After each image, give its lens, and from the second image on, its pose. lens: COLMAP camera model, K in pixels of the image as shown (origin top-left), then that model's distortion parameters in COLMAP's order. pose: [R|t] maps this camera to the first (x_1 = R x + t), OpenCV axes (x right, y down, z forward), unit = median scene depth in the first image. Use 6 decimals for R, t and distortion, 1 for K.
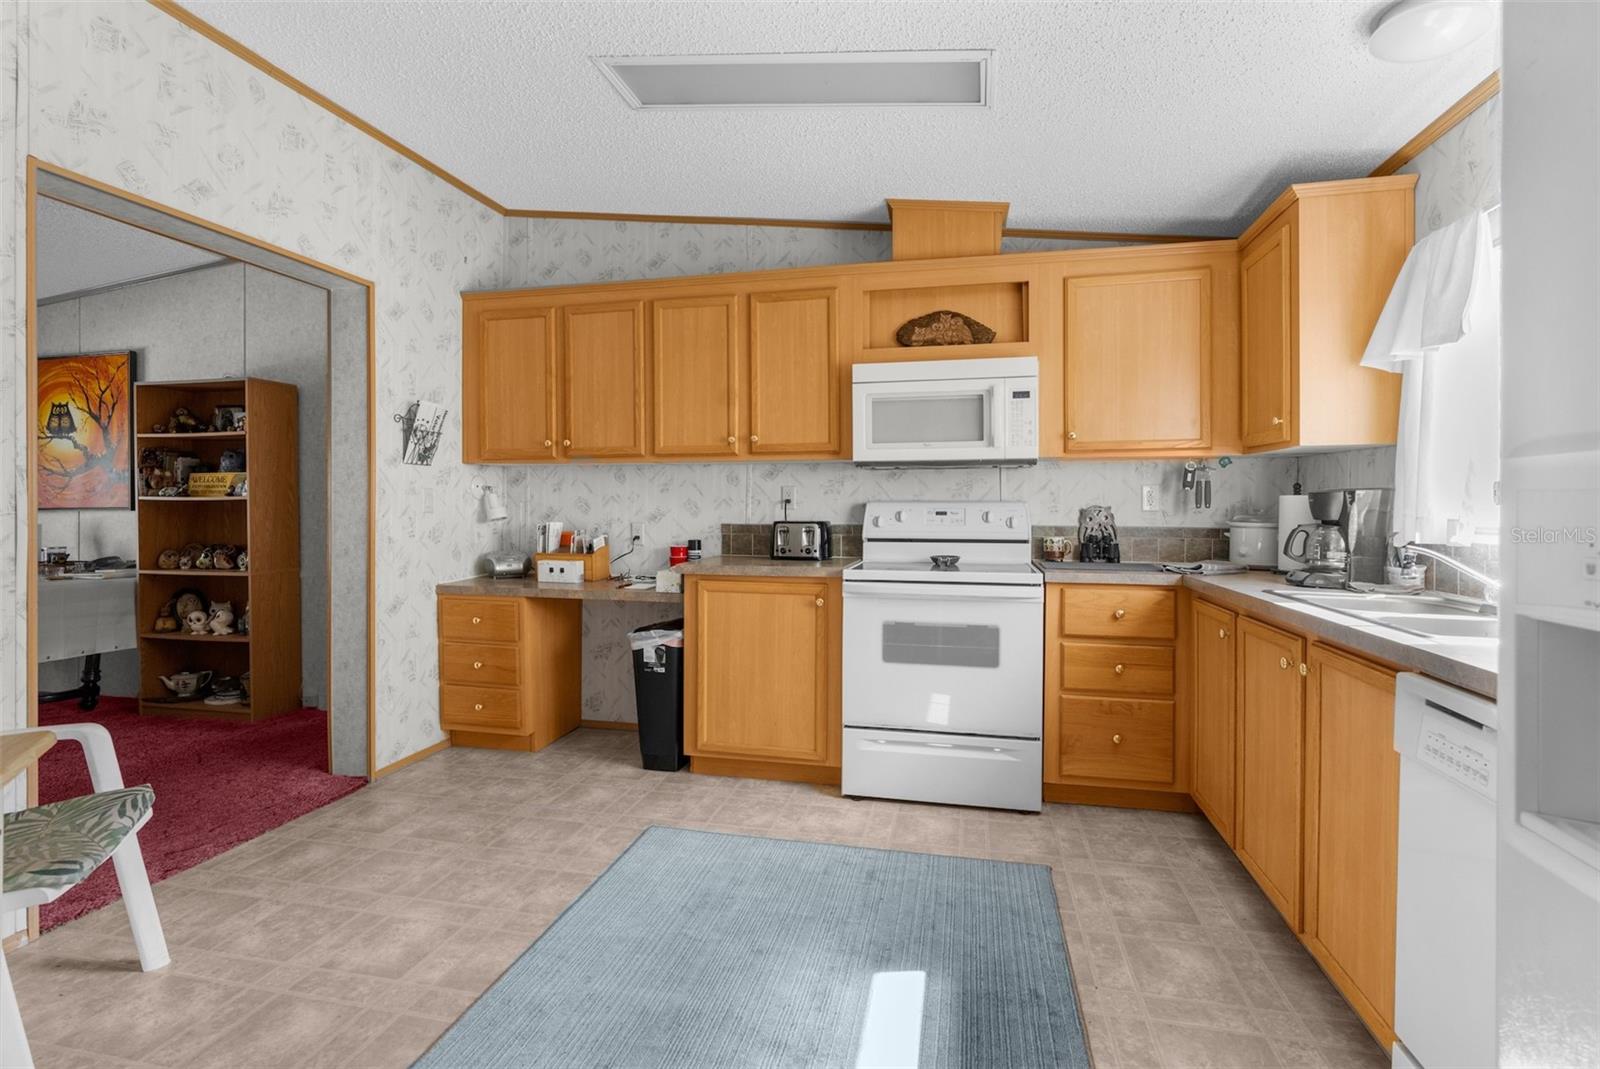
lens RADIAL K [[740.9, 0, 802.1], [0, 740.9, 509.3], [0, 0, 1]] dist [-0.019202, 0.005892]
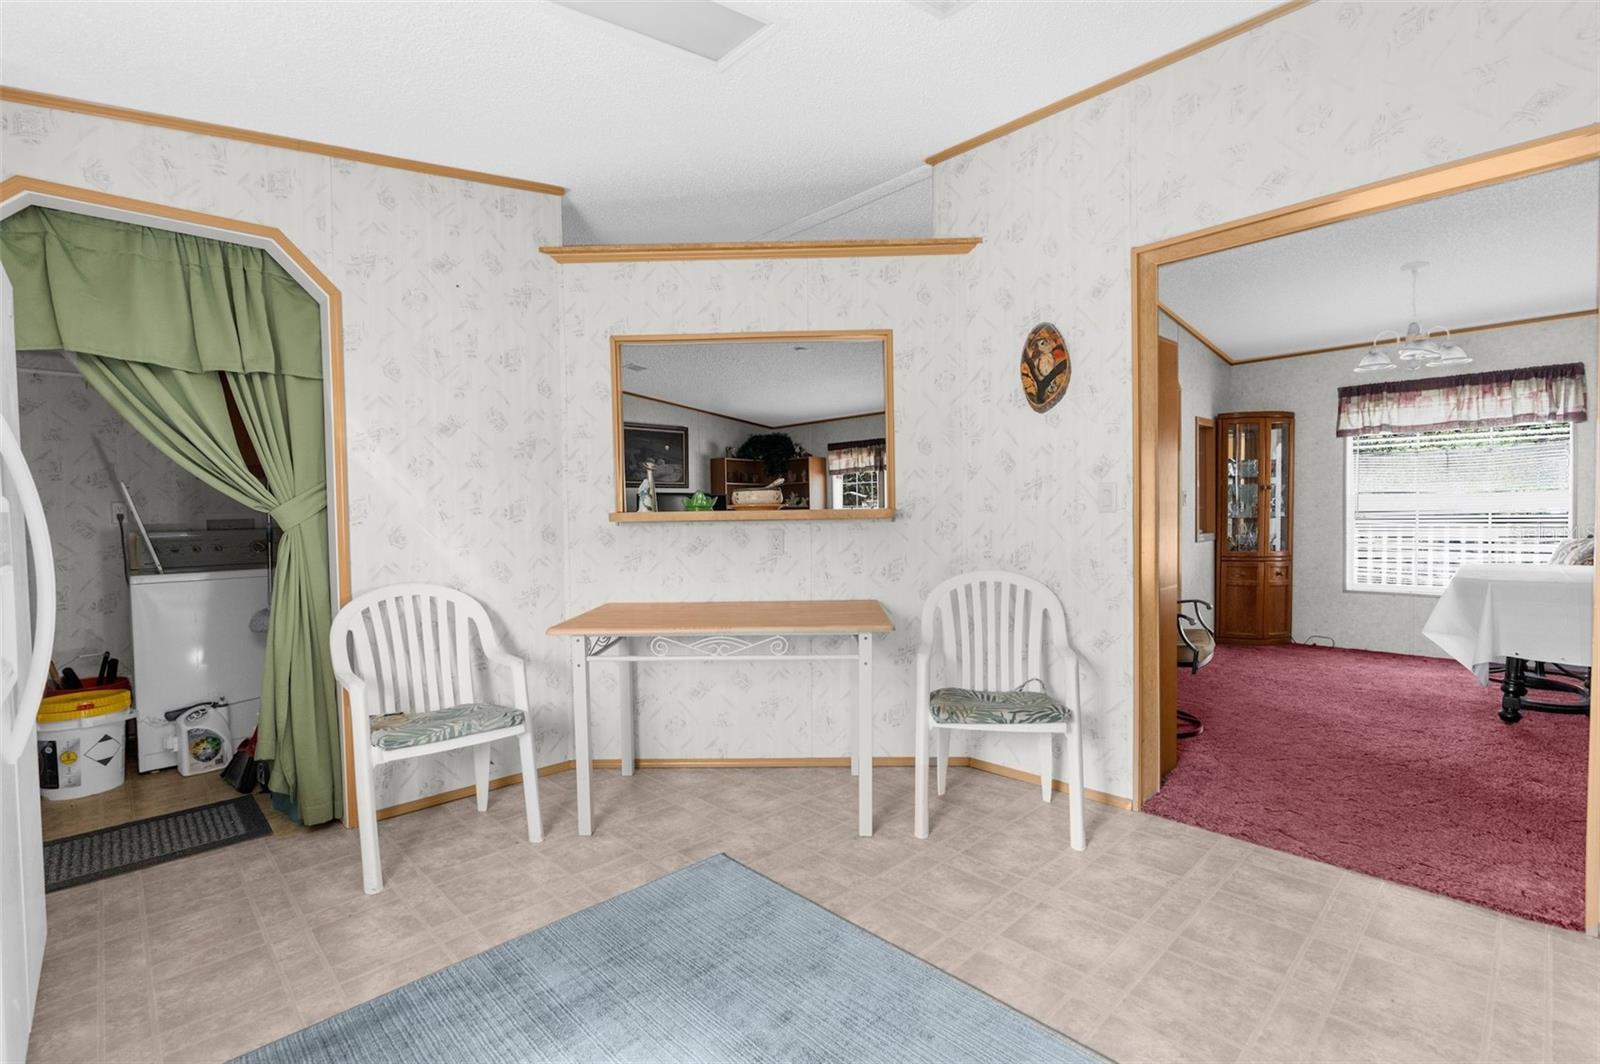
lens RADIAL K [[740.9, 0, 791.1], [0, 740.9, 537.8], [0, 0, 1]] dist [-0.019202, 0.005892]
pose [[-0.557816, 0.043377, -0.828831, 0.296333], [0.015644, 0.999005, 0.041755, -0.003790], [0.829817, 0.010325, -0.557939, 0.776036]]
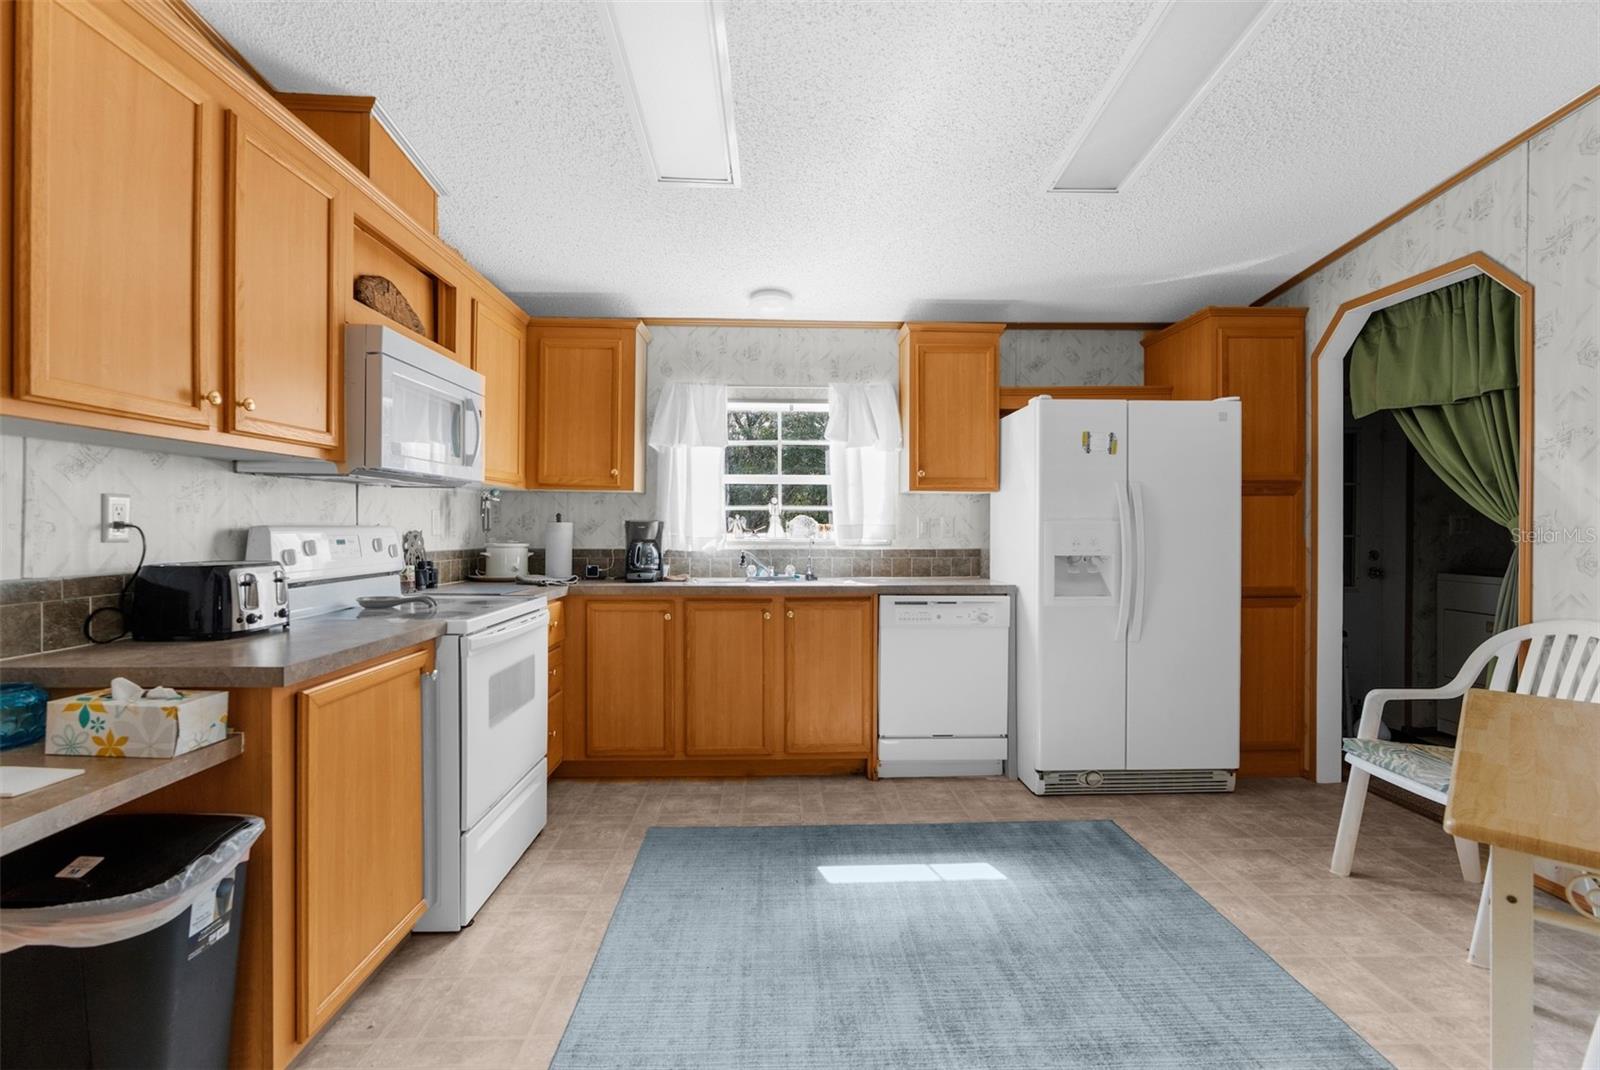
lens RADIAL K [[740.9, 0, 800.9], [0, 740.9, 531.4], [0, 0, 1]] dist [-0.019202, 0.005892]
pose [[-0.250762, -0.007864, 0.968017, -0.682642], [0.001794, 0.999962, 0.008588, -0.011820], [-0.968047, 0.003890, -0.250739, 0.800491]]
